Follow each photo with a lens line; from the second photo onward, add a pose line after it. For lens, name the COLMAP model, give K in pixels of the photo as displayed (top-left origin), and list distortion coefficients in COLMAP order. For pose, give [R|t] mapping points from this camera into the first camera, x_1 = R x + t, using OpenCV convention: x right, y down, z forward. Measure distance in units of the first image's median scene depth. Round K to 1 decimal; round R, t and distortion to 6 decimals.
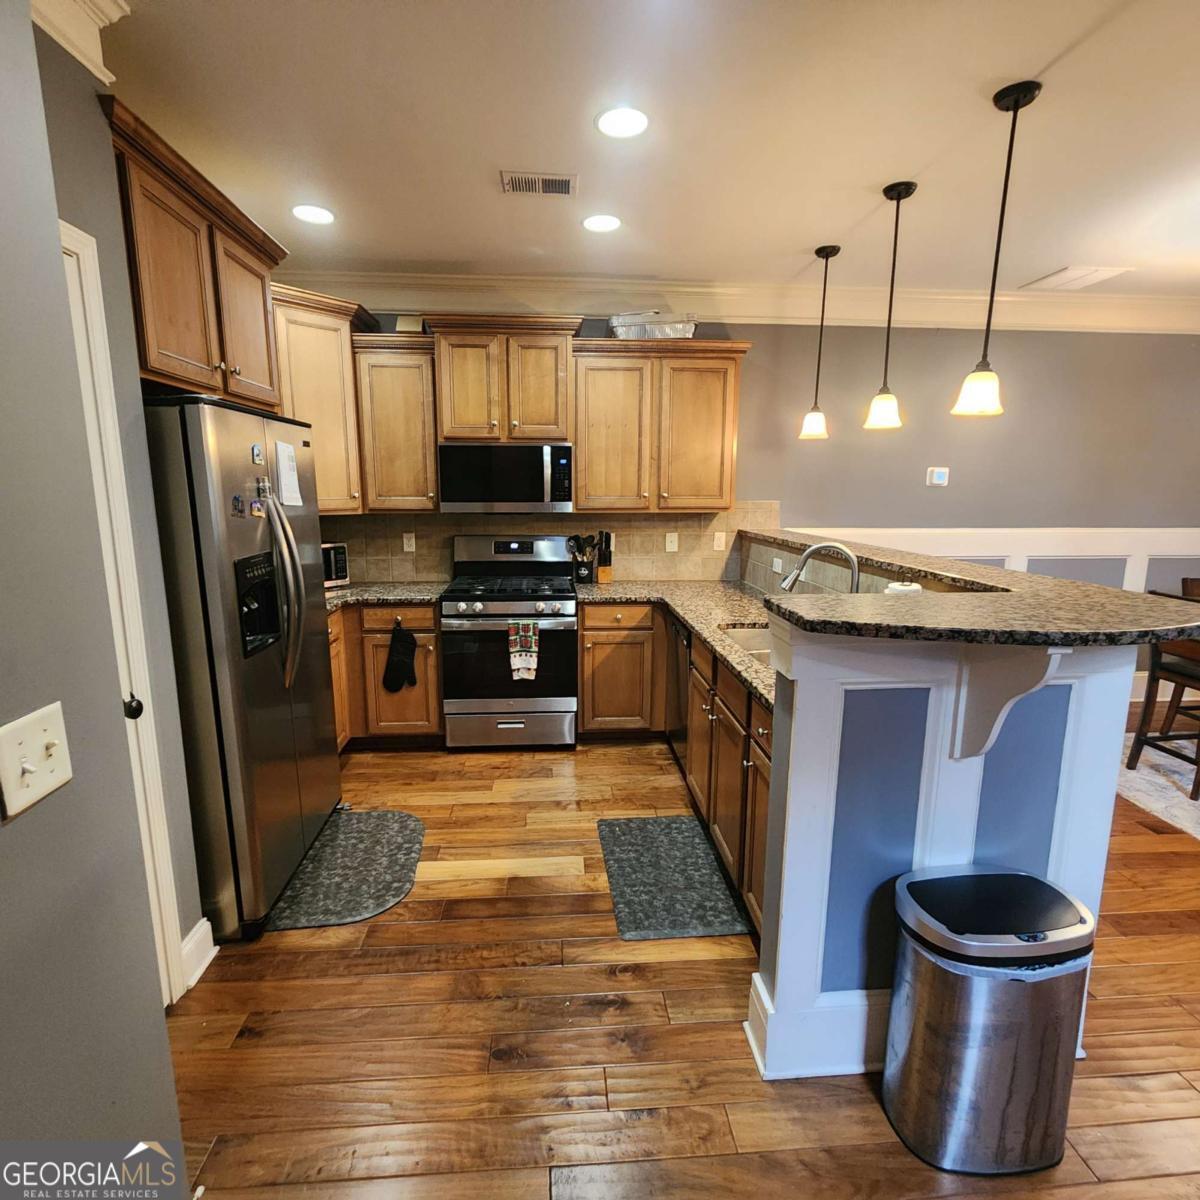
lens RADIAL K [[663.0, 0, 600.0], [0, 663.0, 600.0], [0, 0, 1]] dist [-0.002678, -0.000520]
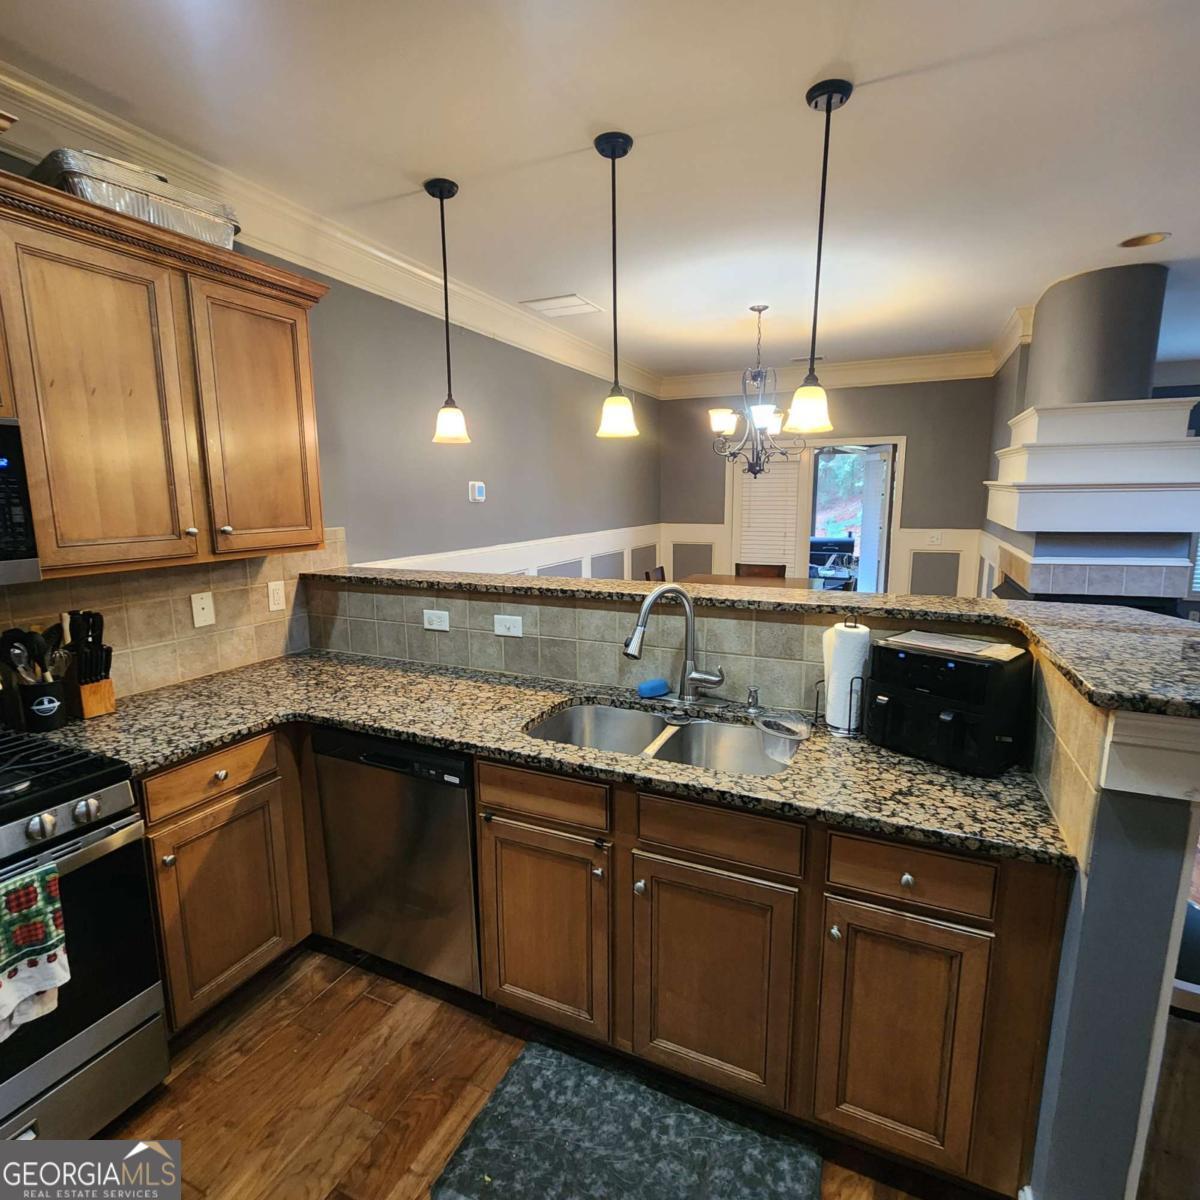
lens RADIAL K [[651.5, 0, 605.2], [0, 651.5, 599.2], [0, 0, 1]] dist [0.000903, 0.000644]
pose [[0.487625, -0.146653, 0.860648, -0.227469], [0.156052, 0.984556, 0.079351, -0.096083], [-0.858993, 0.095612, 0.502980, 0.470055]]
